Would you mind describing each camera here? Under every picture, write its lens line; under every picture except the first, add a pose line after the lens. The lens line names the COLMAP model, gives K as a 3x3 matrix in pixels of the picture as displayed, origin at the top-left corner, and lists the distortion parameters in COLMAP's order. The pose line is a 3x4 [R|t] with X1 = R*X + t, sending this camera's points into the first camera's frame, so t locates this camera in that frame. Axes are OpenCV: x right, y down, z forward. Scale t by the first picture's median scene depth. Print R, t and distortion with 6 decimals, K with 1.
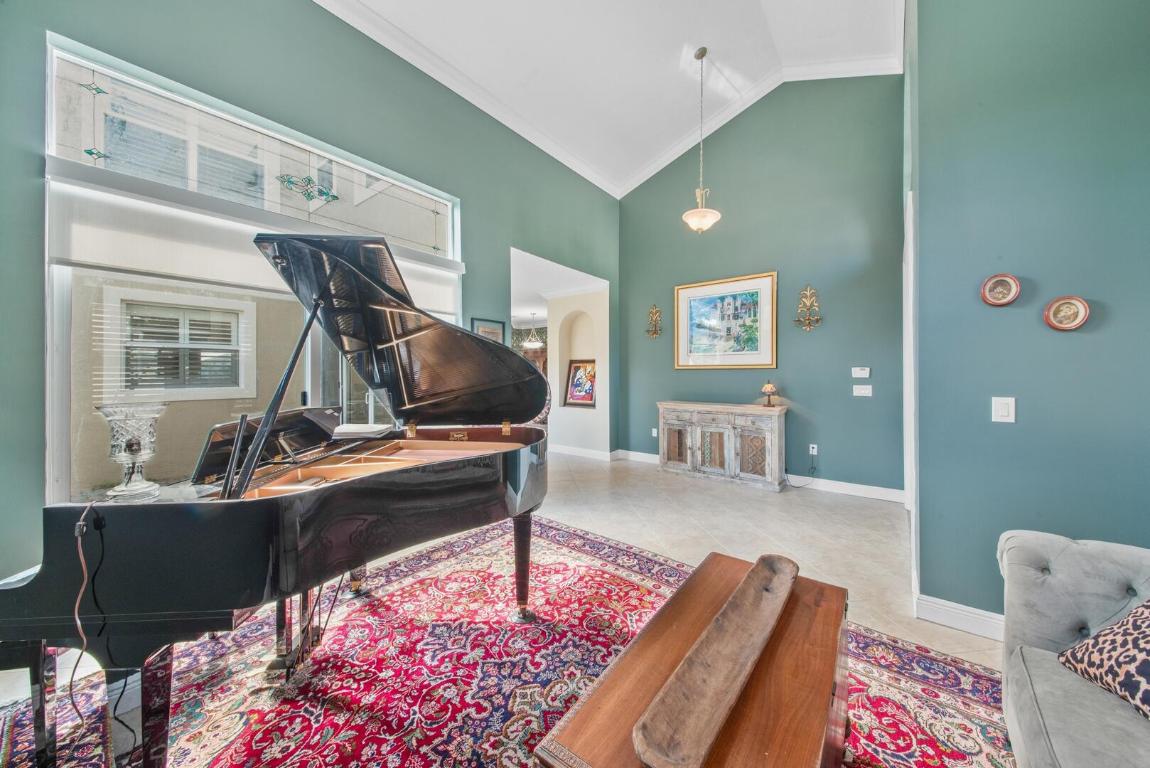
lens RADIAL K [[396.7, 0, 575.2], [0, 396.7, 381.9], [0, 0, 1]] dist [0.000039, 0.000001]
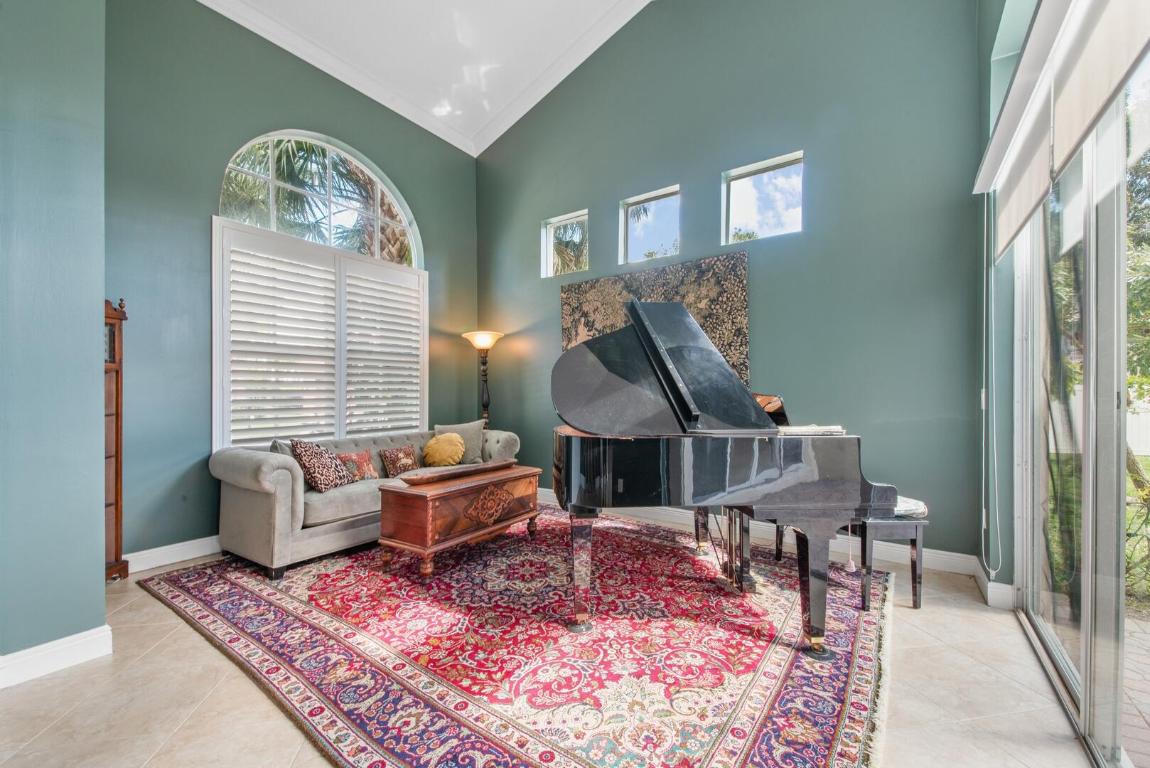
lens RADIAL K [[469.8, 0, 575.0], [0, 469.8, 384.0], [0, 0, 1]] dist [-0.000041, -0.000003]
pose [[-0.998151, 0.000813, -0.060773, -0.051817], [0.000486, 0.999985, 0.005386, 0.025147], [0.060776, 0.005347, -0.998137, 1.958710]]
